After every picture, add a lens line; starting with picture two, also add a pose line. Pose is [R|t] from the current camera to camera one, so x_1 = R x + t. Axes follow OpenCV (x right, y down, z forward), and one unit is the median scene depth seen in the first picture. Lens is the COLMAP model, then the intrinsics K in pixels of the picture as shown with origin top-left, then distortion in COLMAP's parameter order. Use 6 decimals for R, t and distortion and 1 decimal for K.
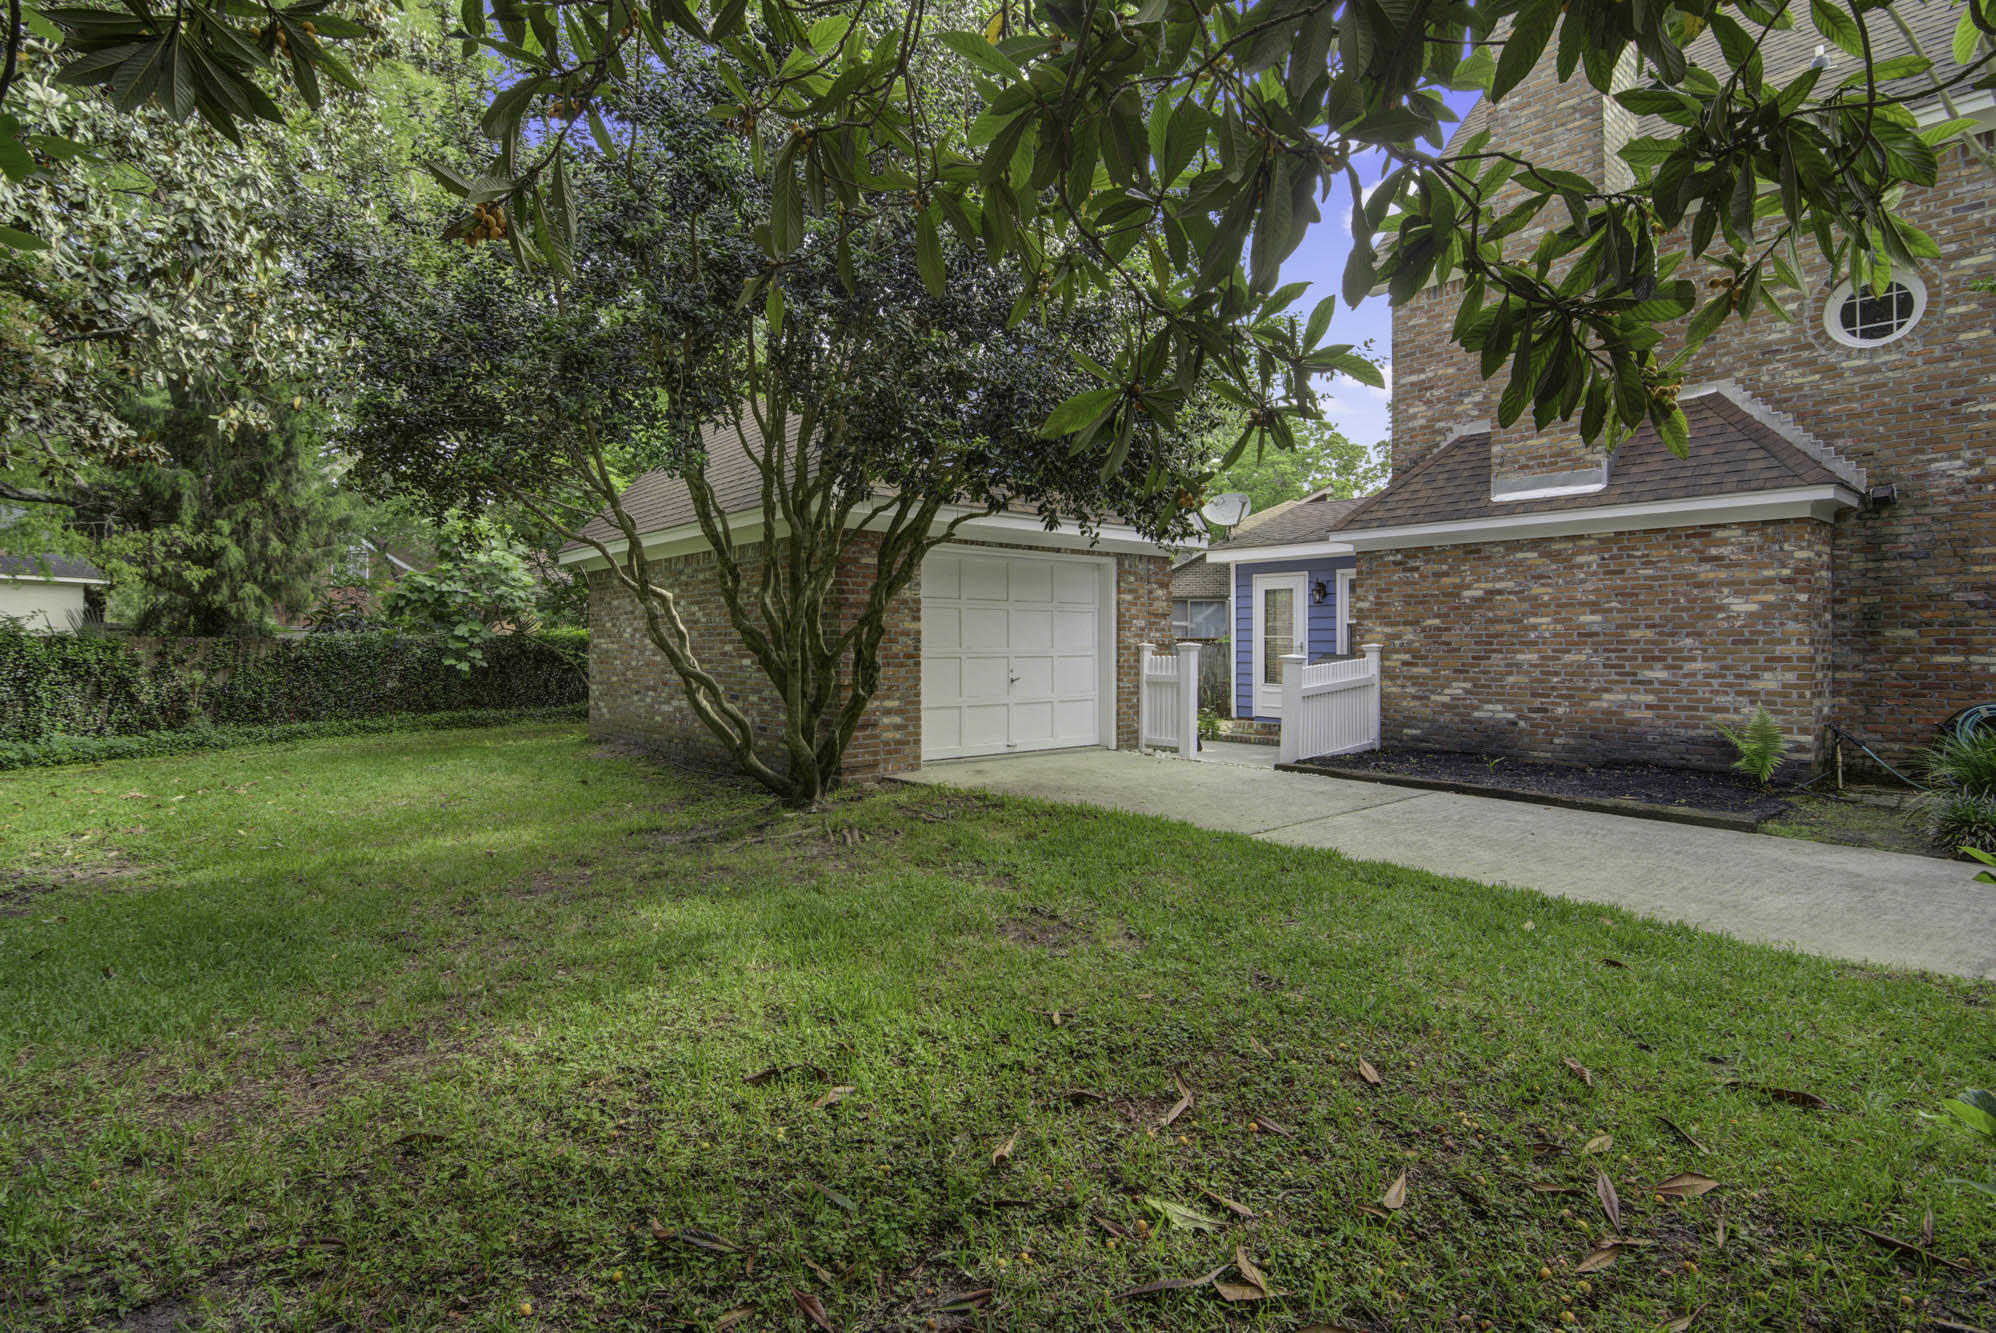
lens RADIAL K [[967.0, 0, 991.8], [0, 967.0, 640.3], [0, 0, 1]] dist [-0.013391, -0.013212]
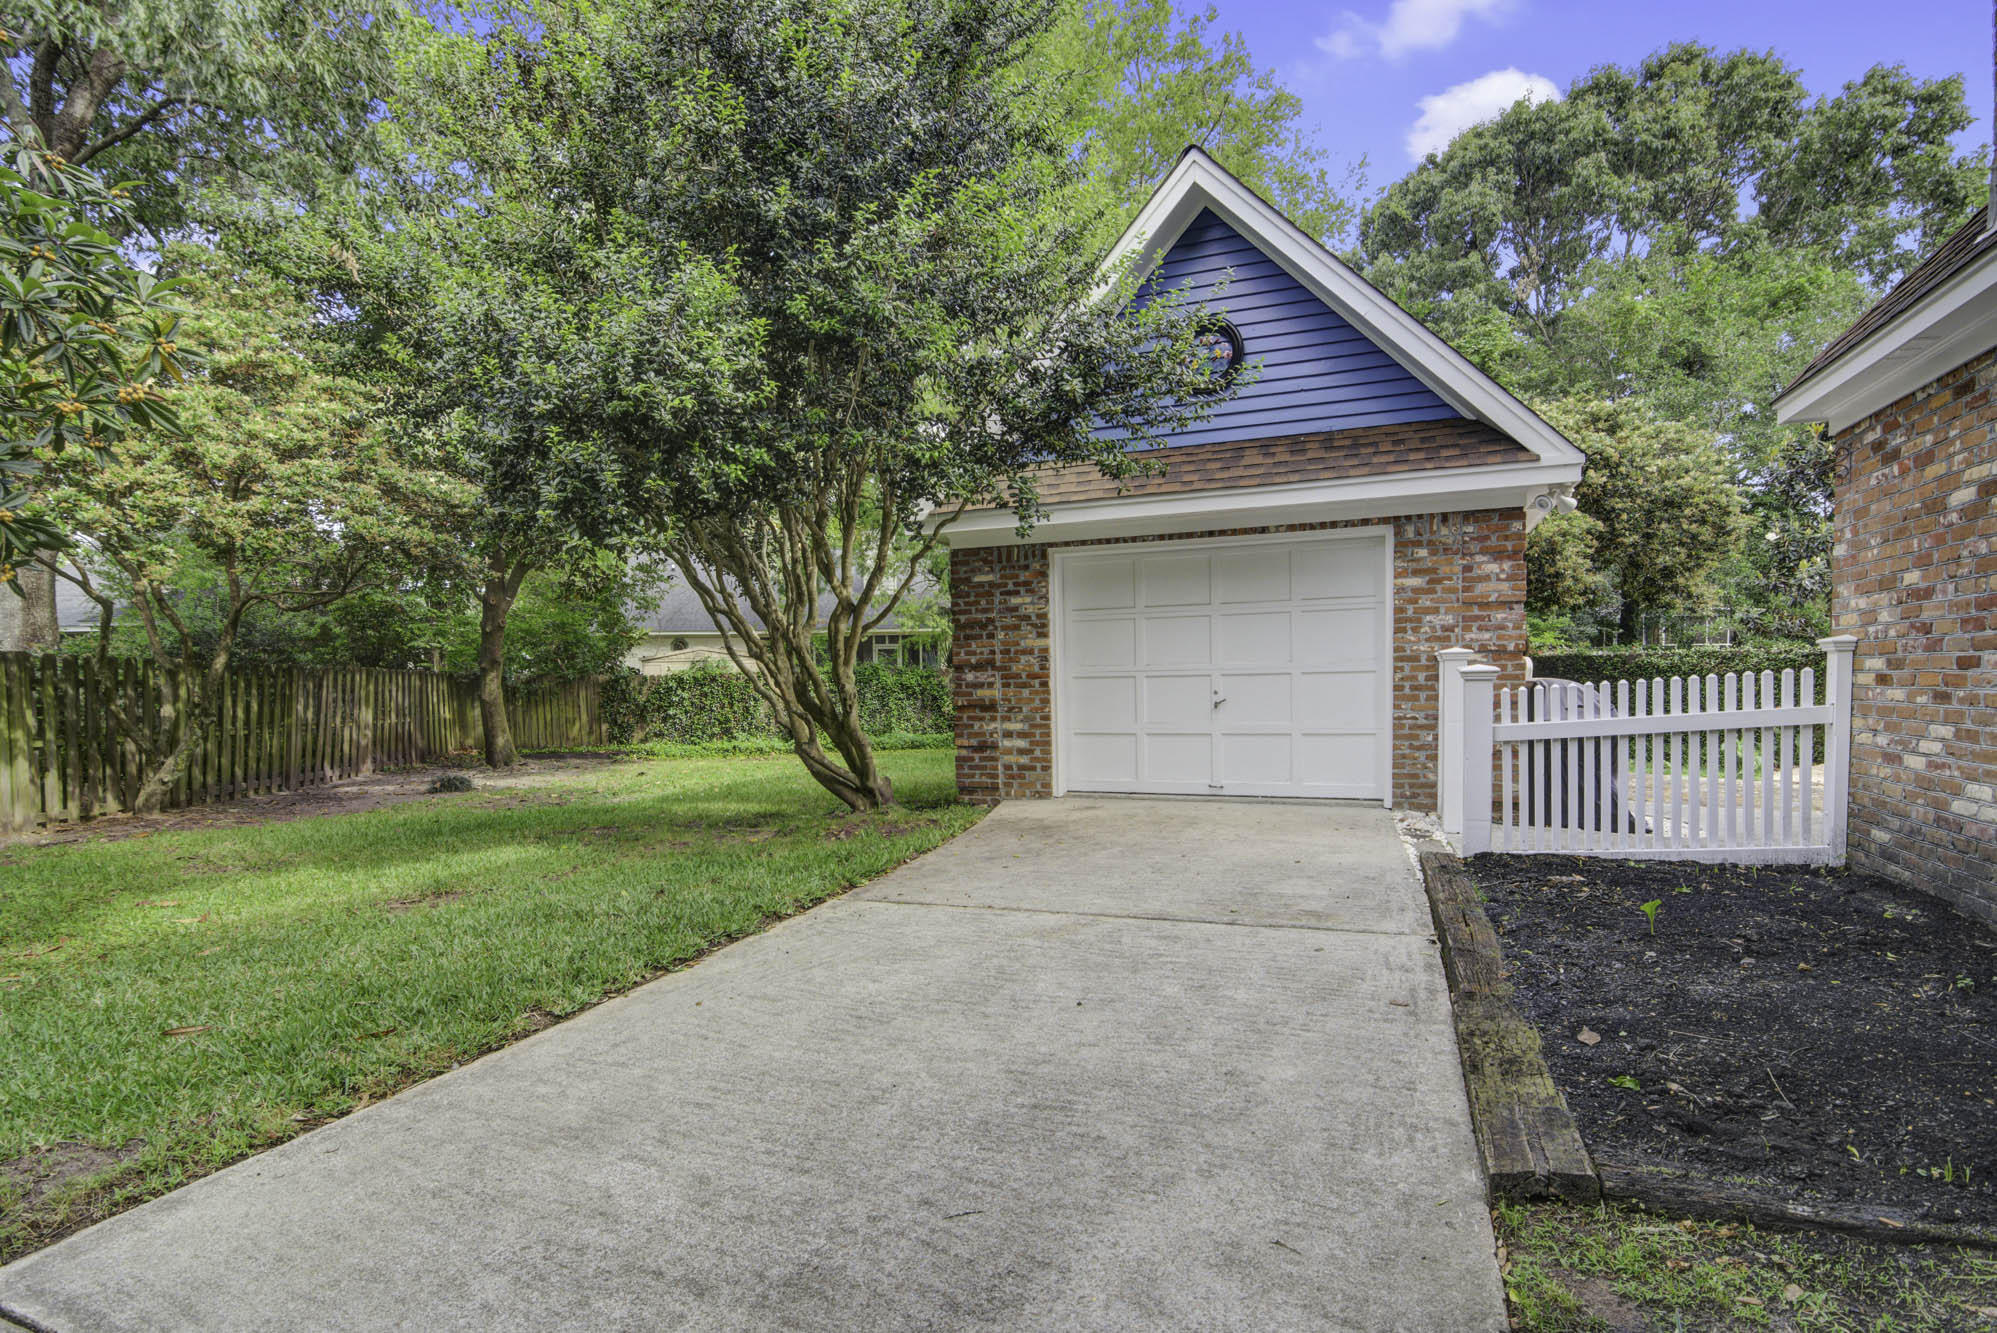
lens RADIAL K [[967.5, 0, 992.3], [0, 967.5, 640.3], [0, 0, 1]] dist [-0.013391, -0.013212]
pose [[0.467194, -0.041319, -0.883189, 0.712399], [0.027632, 0.999102, -0.032125, 0.011105], [0.883723, -0.009395, 0.467916, 0.526523]]
